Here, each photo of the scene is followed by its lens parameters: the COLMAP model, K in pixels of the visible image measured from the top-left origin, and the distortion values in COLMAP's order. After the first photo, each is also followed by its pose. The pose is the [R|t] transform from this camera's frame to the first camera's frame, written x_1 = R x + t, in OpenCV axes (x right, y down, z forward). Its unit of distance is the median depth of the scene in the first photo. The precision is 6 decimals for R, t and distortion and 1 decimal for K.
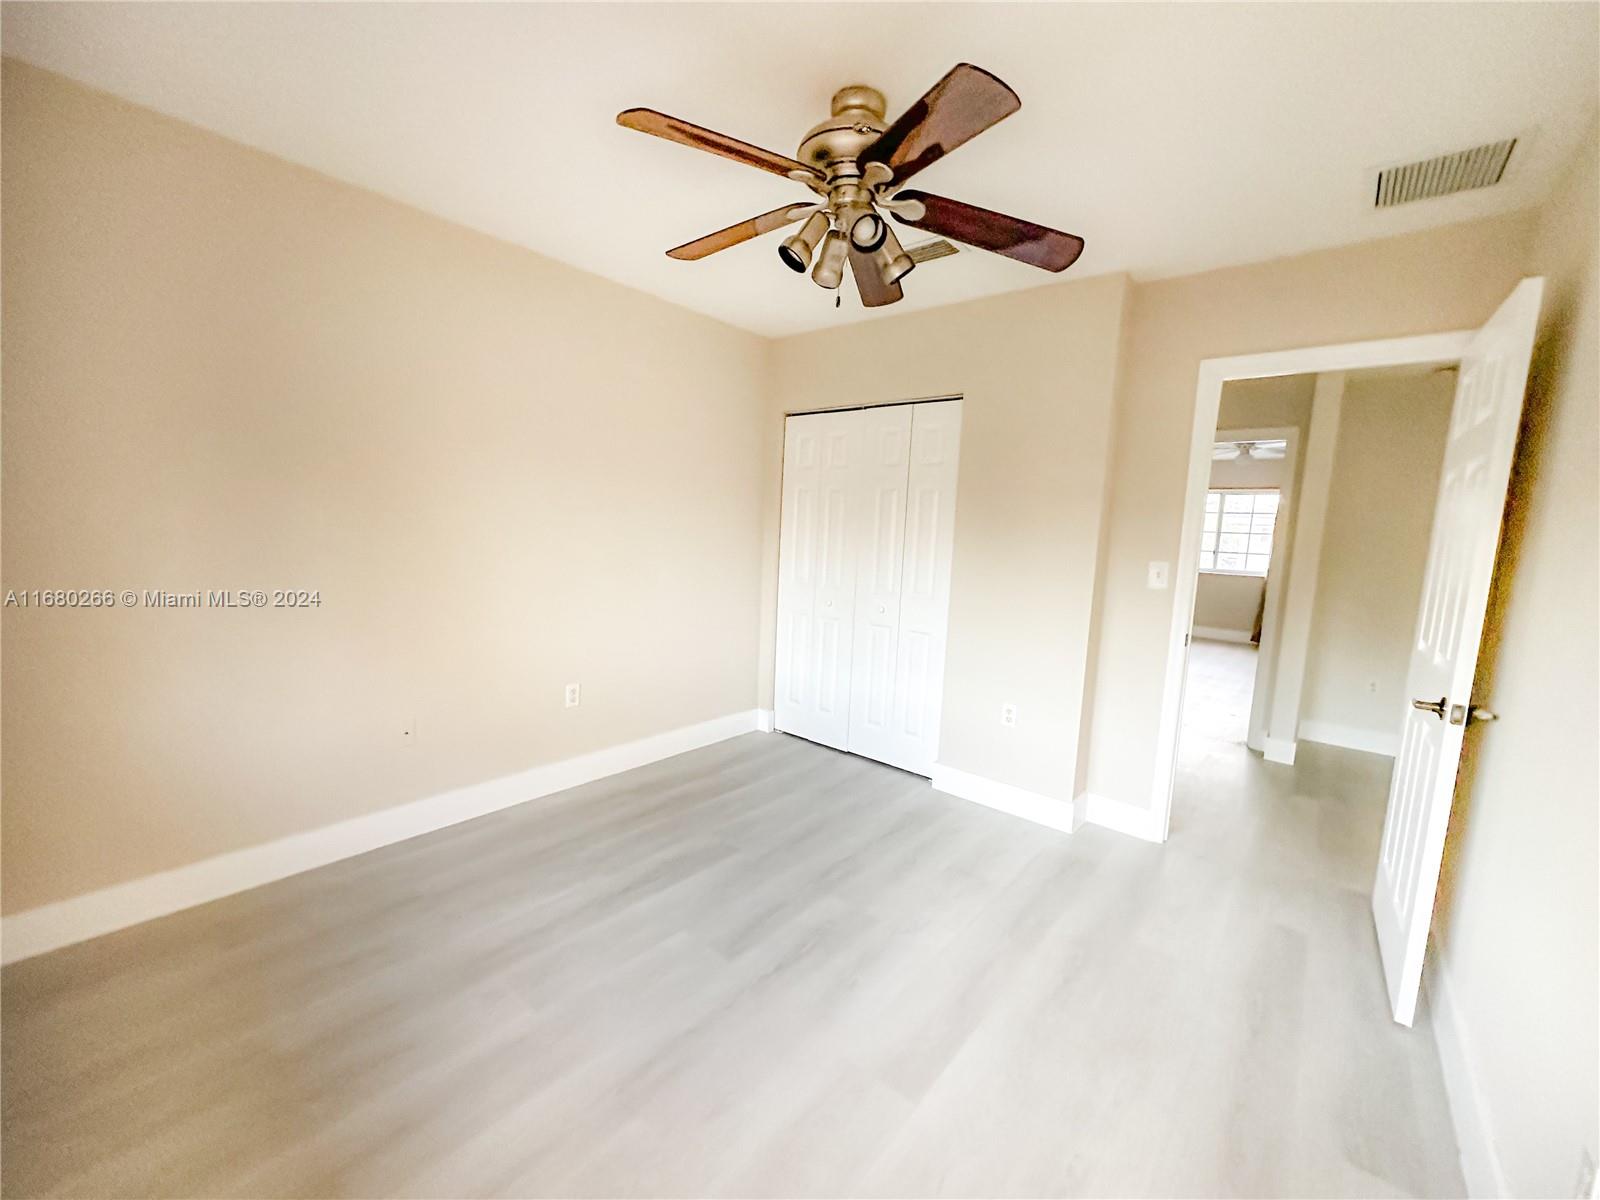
lens RADIAL K [[636.3, 0, 800.0], [0, 636.3, 600.0], [0, 0, 1]] dist [-0.002366, 0.000087]
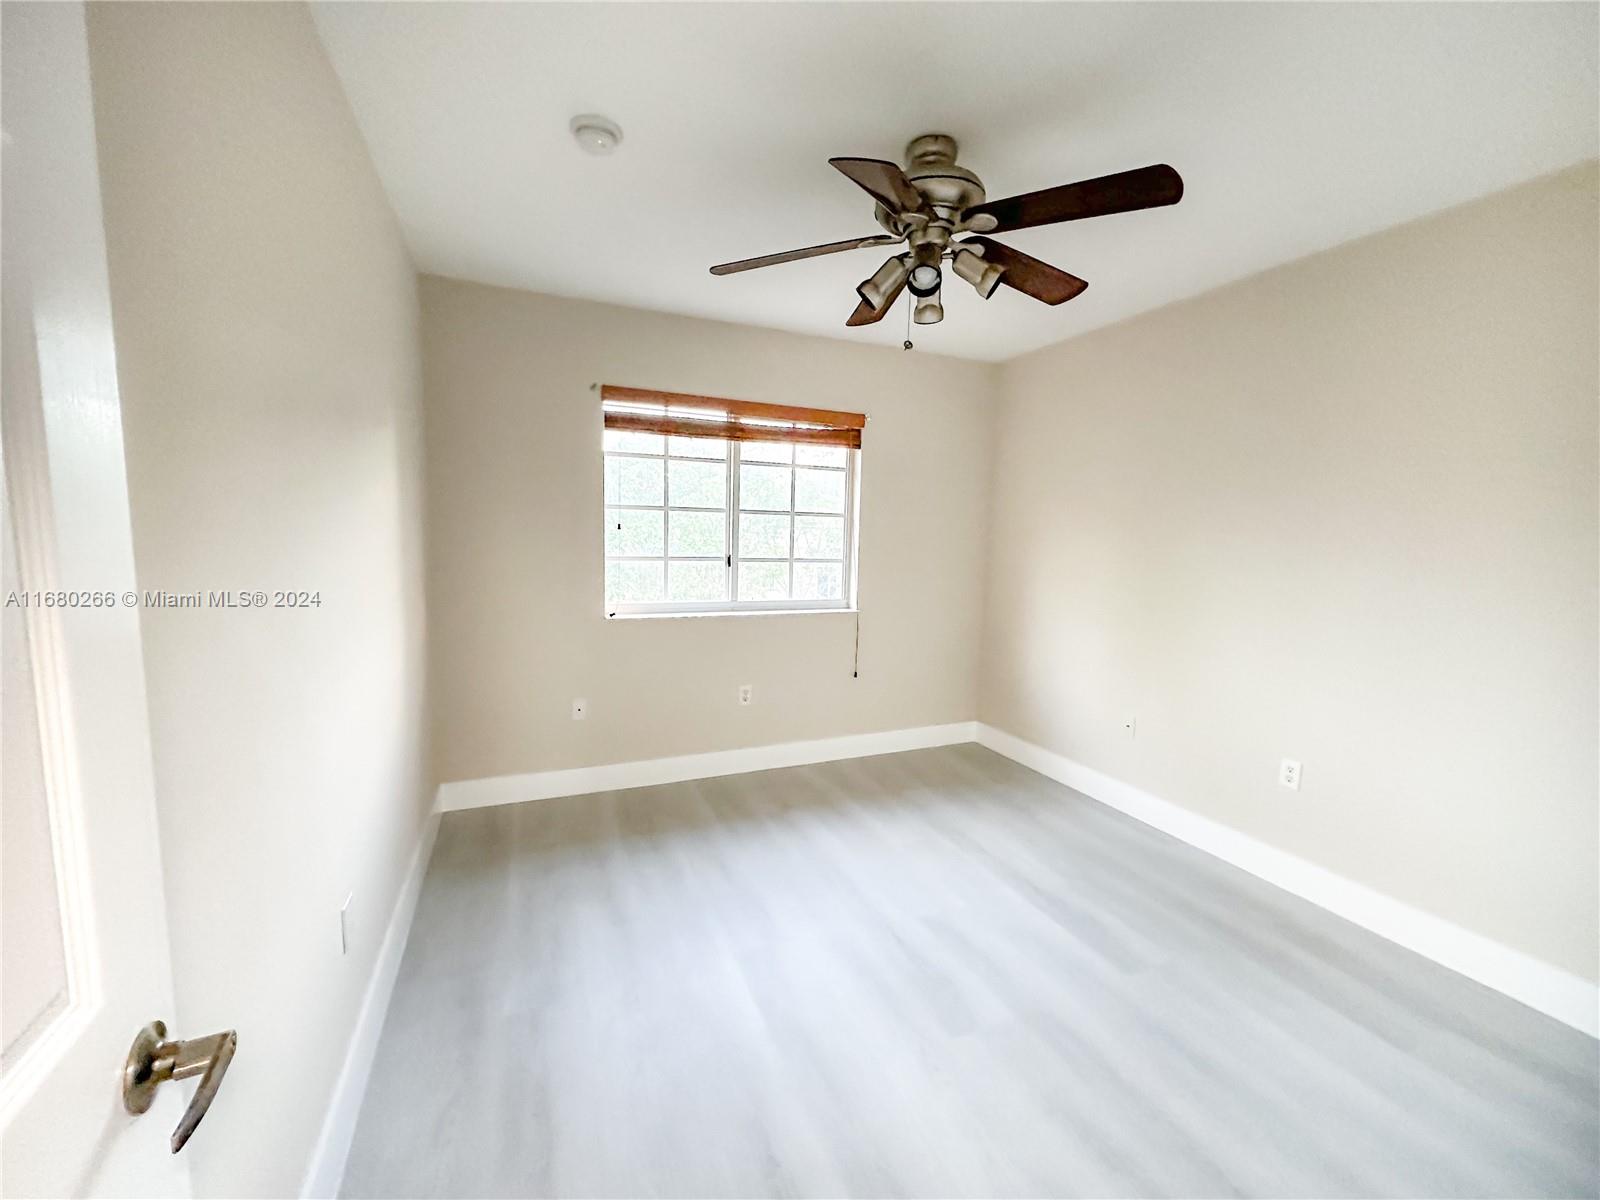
lens RADIAL K [[636.3, 0, 800.0], [0, 636.3, 600.0], [0, 0, 1]] dist [-0.002366, 0.000087]
pose [[-0.436933, 0.040118, -0.898599, 0.789149], [-0.157780, 0.980098, 0.120476, -0.081796], [0.885548, 0.194421, -0.421907, 0.938410]]
